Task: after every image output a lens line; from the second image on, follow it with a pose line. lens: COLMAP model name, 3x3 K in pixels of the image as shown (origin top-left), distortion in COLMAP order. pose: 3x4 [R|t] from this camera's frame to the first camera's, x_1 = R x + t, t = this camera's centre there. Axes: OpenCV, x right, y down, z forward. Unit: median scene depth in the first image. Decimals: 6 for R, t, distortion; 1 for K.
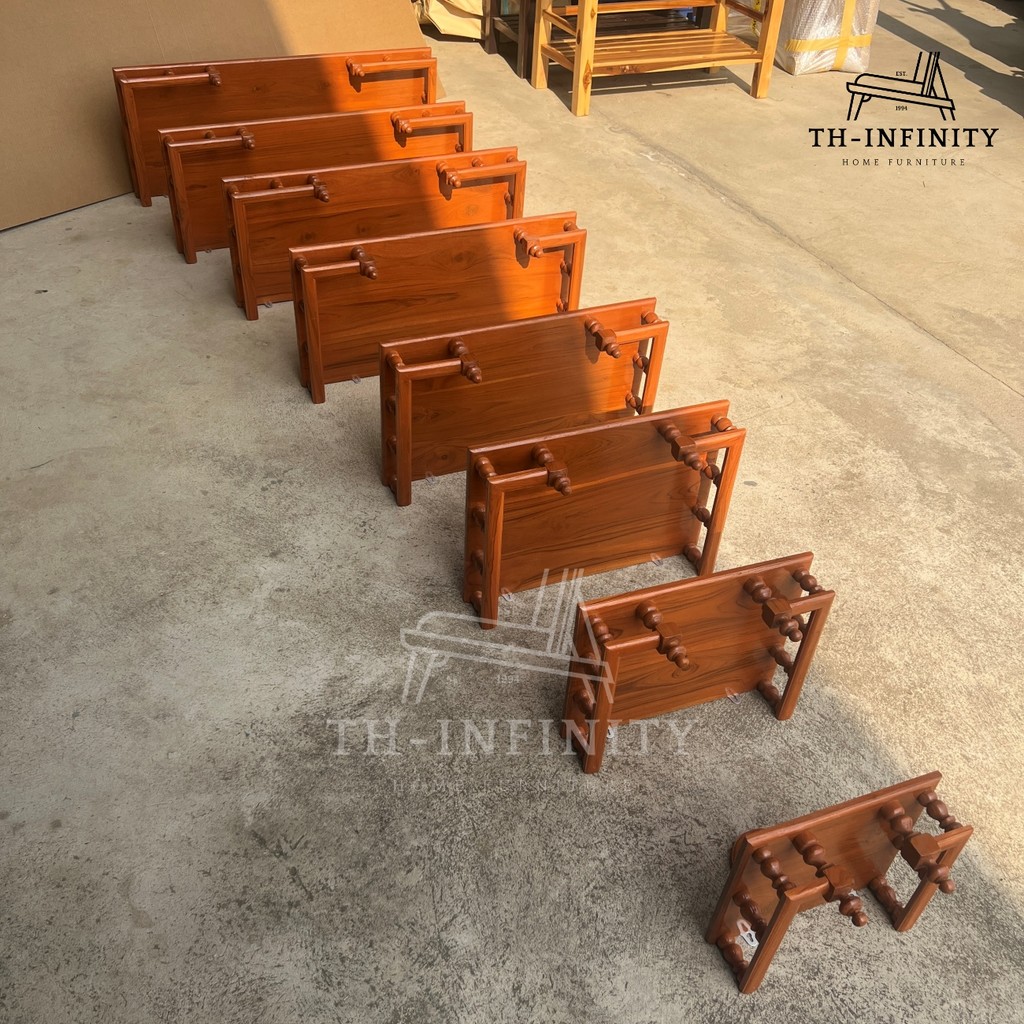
lens RADIAL K [[1064.4, 0, 510.2], [0, 1064.4, 506.5], [0, 0, 1]] dist [0.021673, -0.023476]
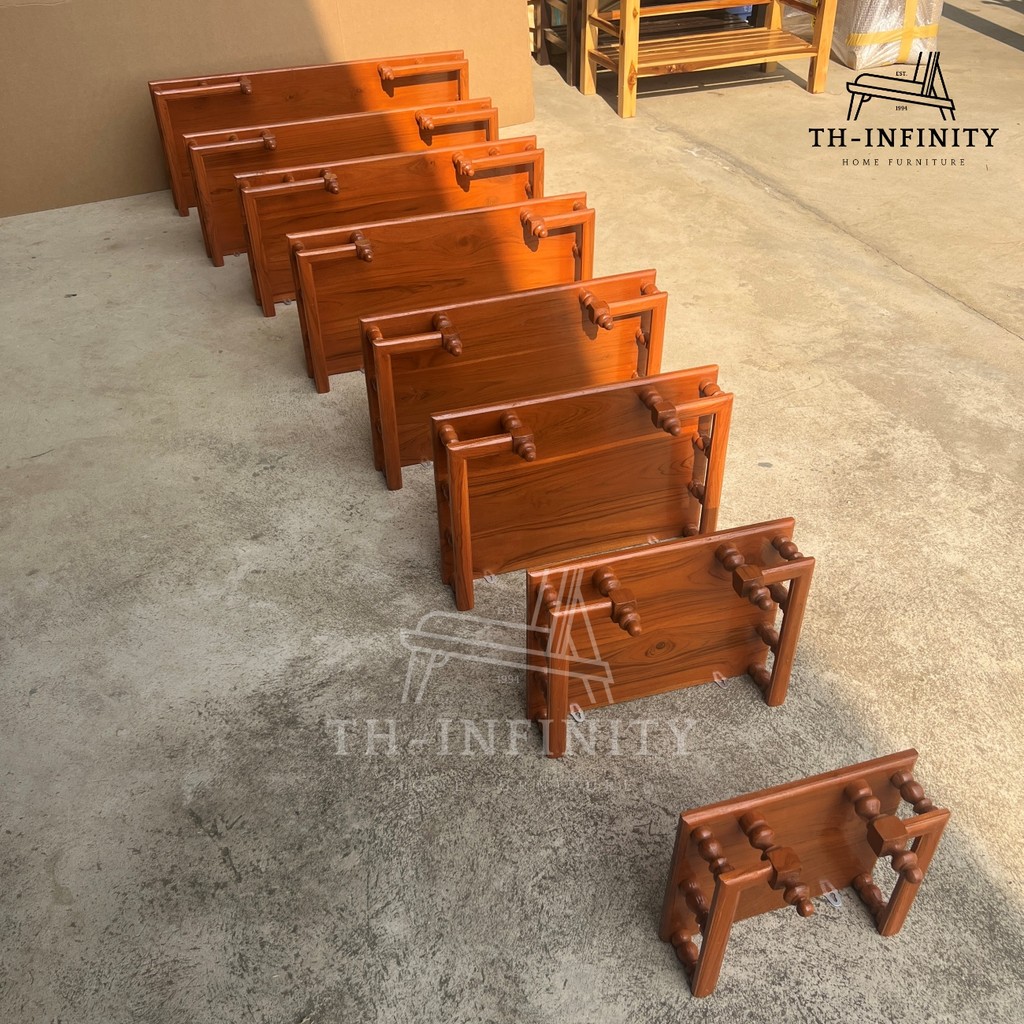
lens RADIAL K [[1062.4, 0, 507.0], [0, 1062.4, 497.5], [0, 0, 1]] dist [0.017777, -0.015487]
pose [[0.994629, -0.010421, -0.102978, 0.108313], [0.006055, 0.999073, -0.042620, 0.051636], [0.103327, 0.041768, 0.993770, 0.054401]]
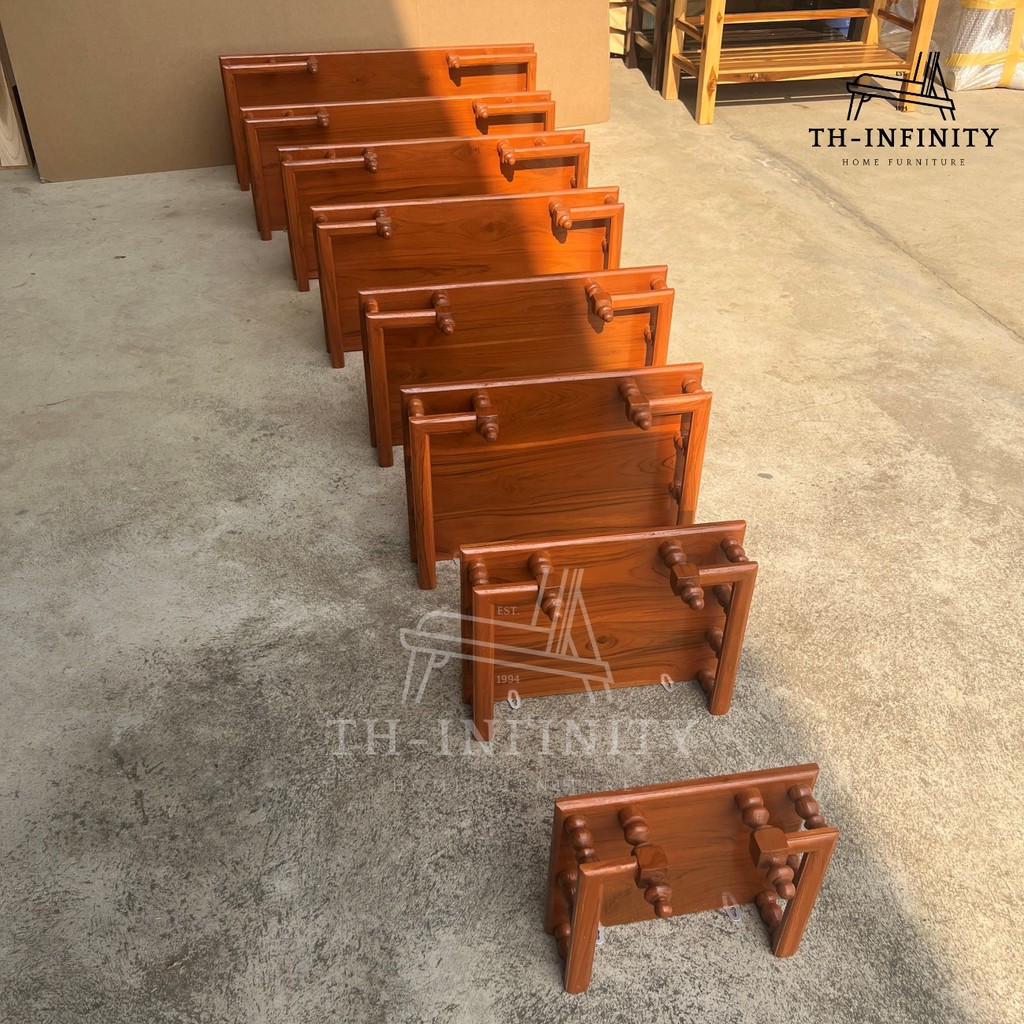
lens RADIAL K [[1064.4, 0, 510.2], [0, 1064.4, 506.5], [0, 0, 1]] dist [0.021673, -0.023476]
pose [[0.979039, 0.080978, -0.186882, 0.208978], [-0.090151, 0.995080, -0.041101, 0.069632], [0.182634, 0.057087, 0.981522, 0.077632]]
